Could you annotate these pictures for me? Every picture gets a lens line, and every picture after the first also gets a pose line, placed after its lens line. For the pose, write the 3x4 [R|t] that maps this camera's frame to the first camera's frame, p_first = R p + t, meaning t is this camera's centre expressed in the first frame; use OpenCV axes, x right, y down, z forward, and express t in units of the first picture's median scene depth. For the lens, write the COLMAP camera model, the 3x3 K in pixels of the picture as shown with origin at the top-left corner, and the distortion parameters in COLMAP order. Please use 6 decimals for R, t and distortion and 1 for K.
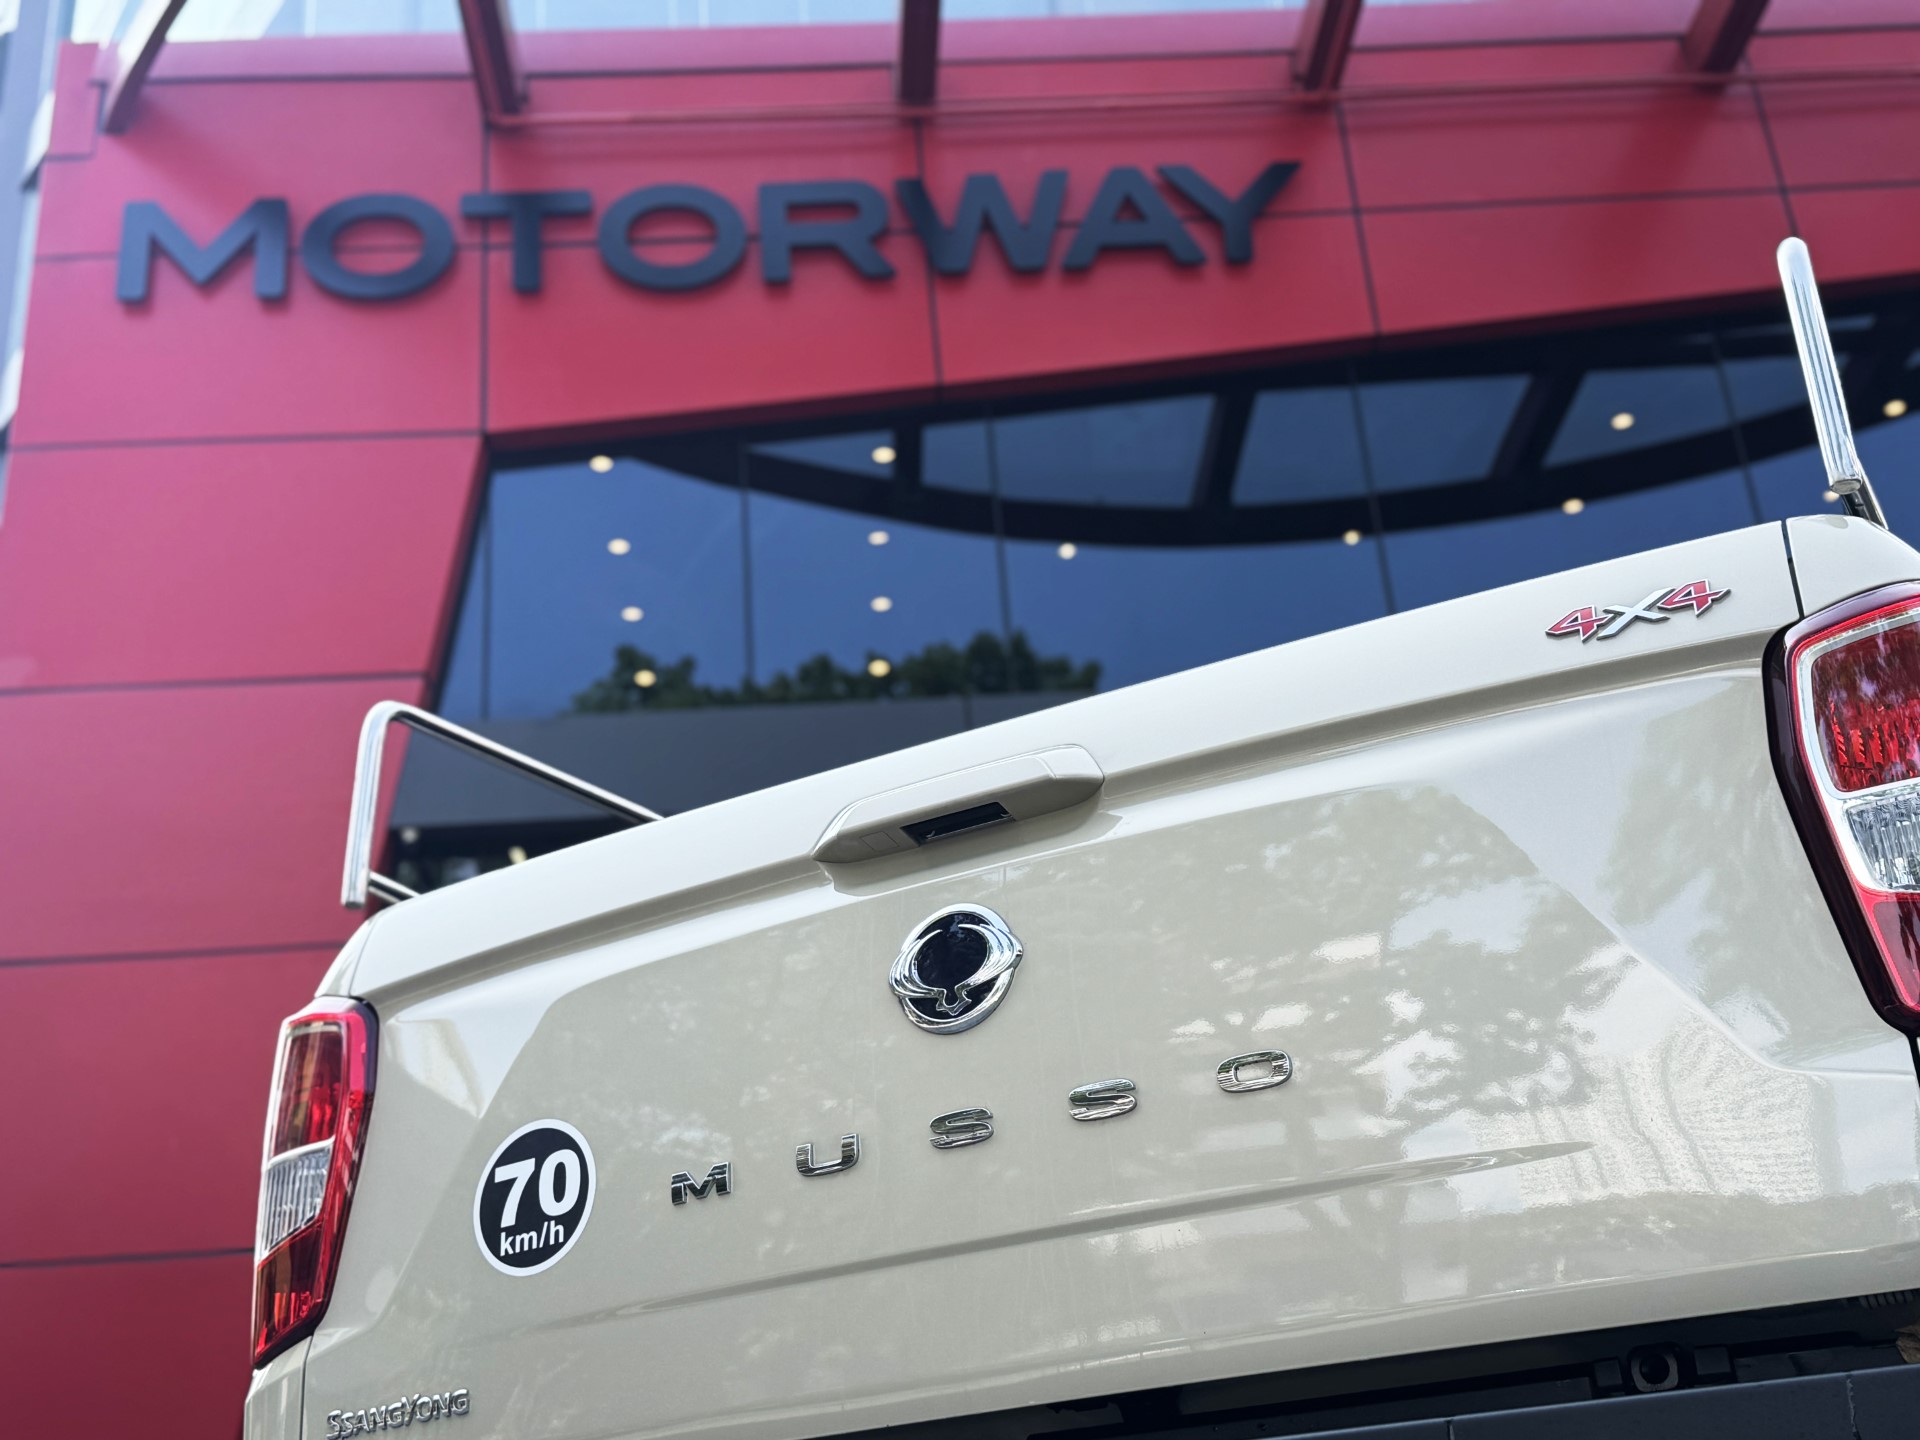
lens RADIAL K [[2284.9, 0, 960.0], [0, 2284.9, 720.0], [0, 0, 1]] dist [0.108384, -0.009117]
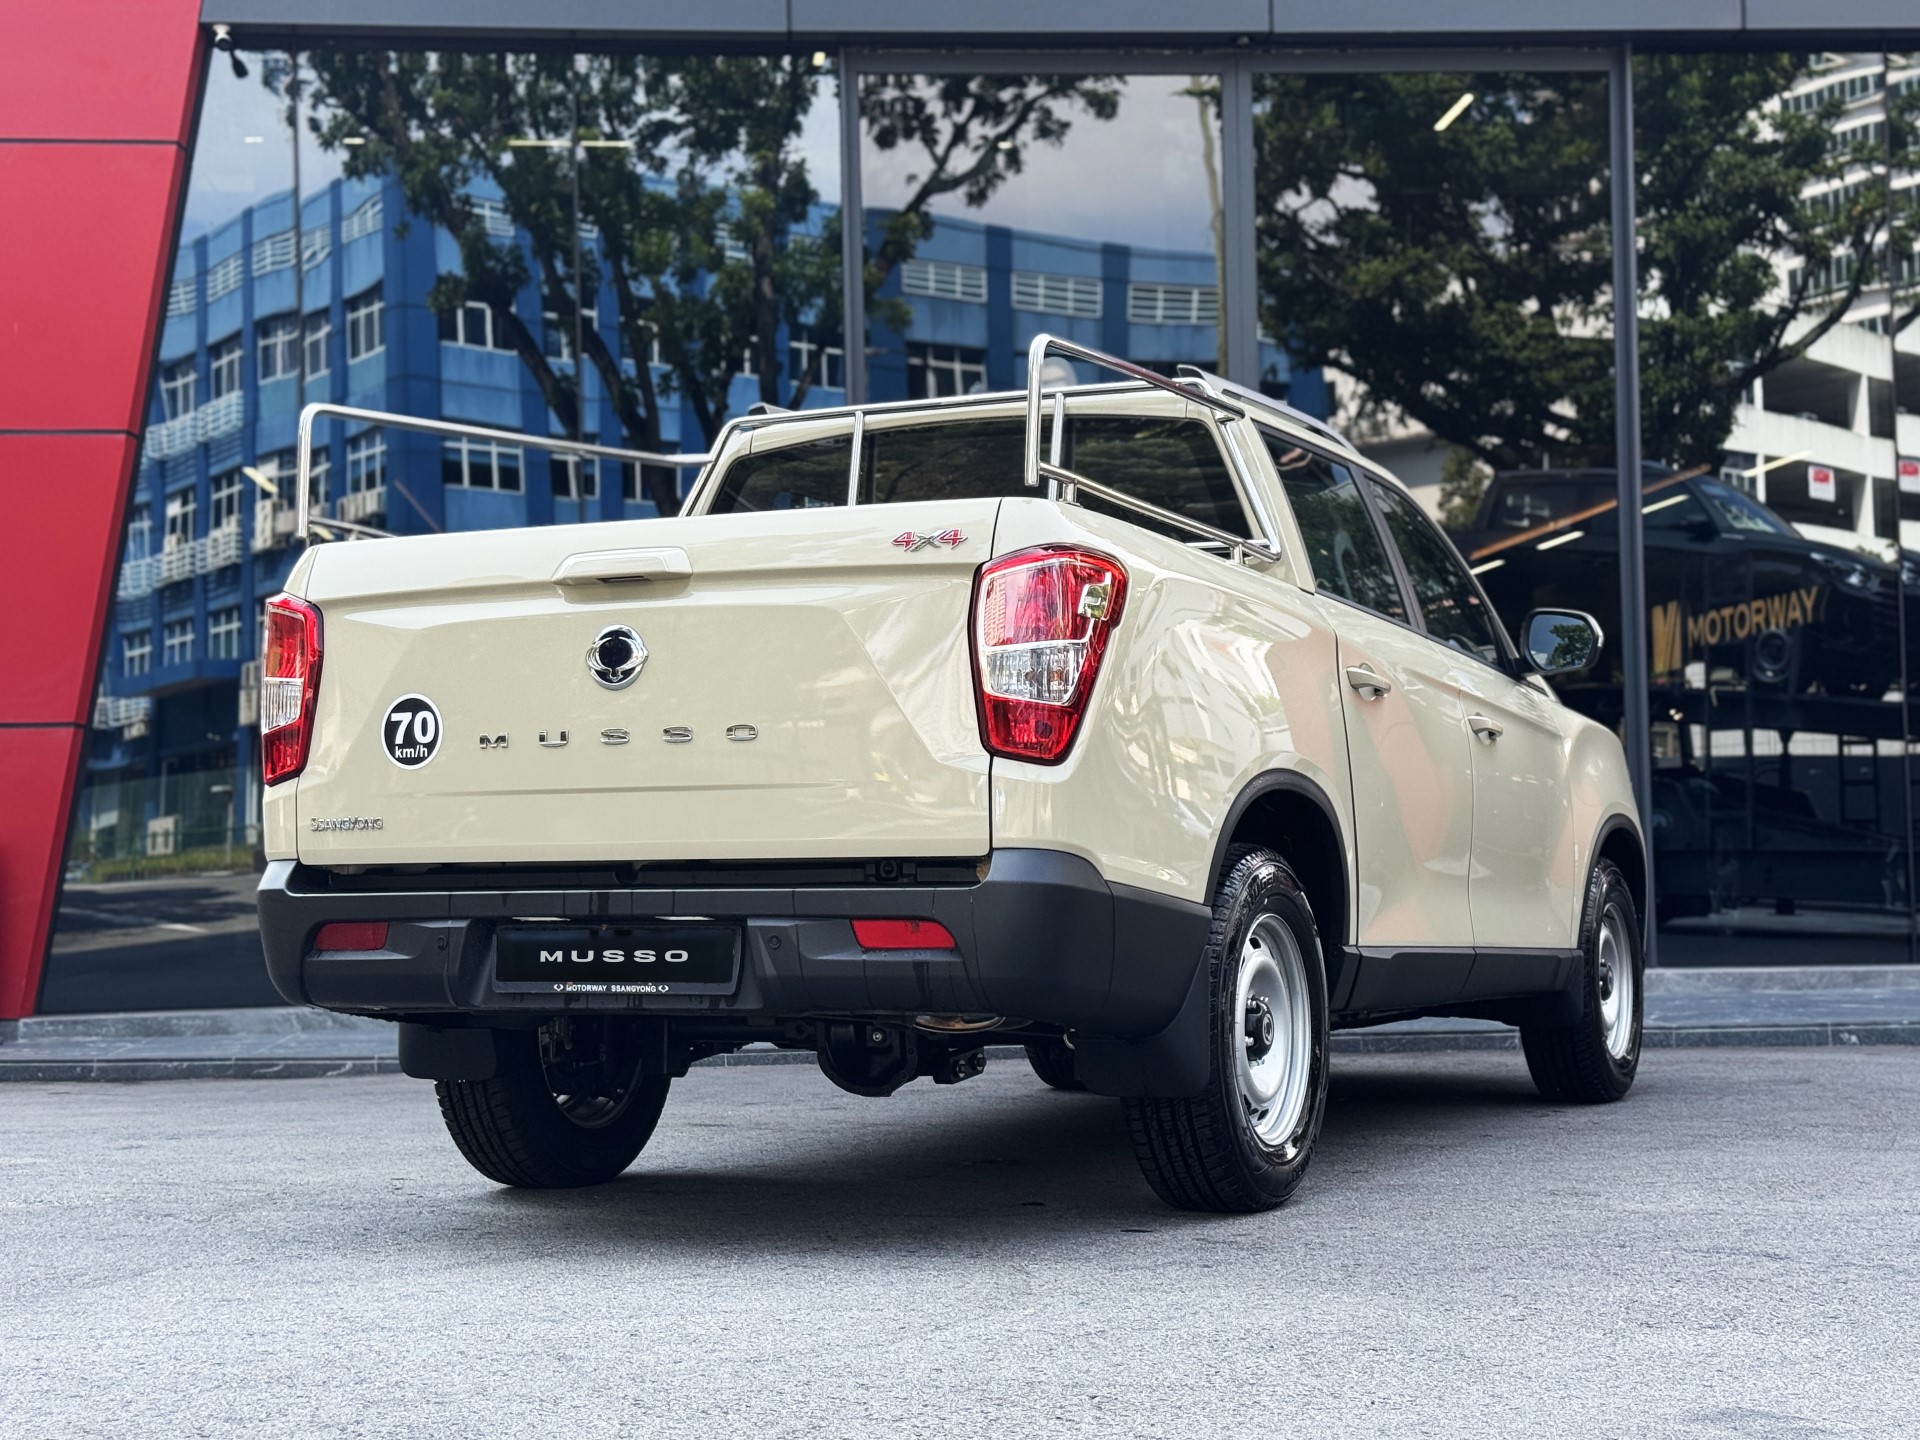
lens RADIAL K [[2708.0, 0, 960.0], [0, 2708.0, 720.0], [0, 0, 1]] dist [0.159062, 0.008125]
pose [[0.997380, 0.048352, 0.053809, 0.168575], [-0.065006, 0.925407, 0.373357, -0.735779], [-0.031742, -0.375877, 0.926126, -1.244622]]
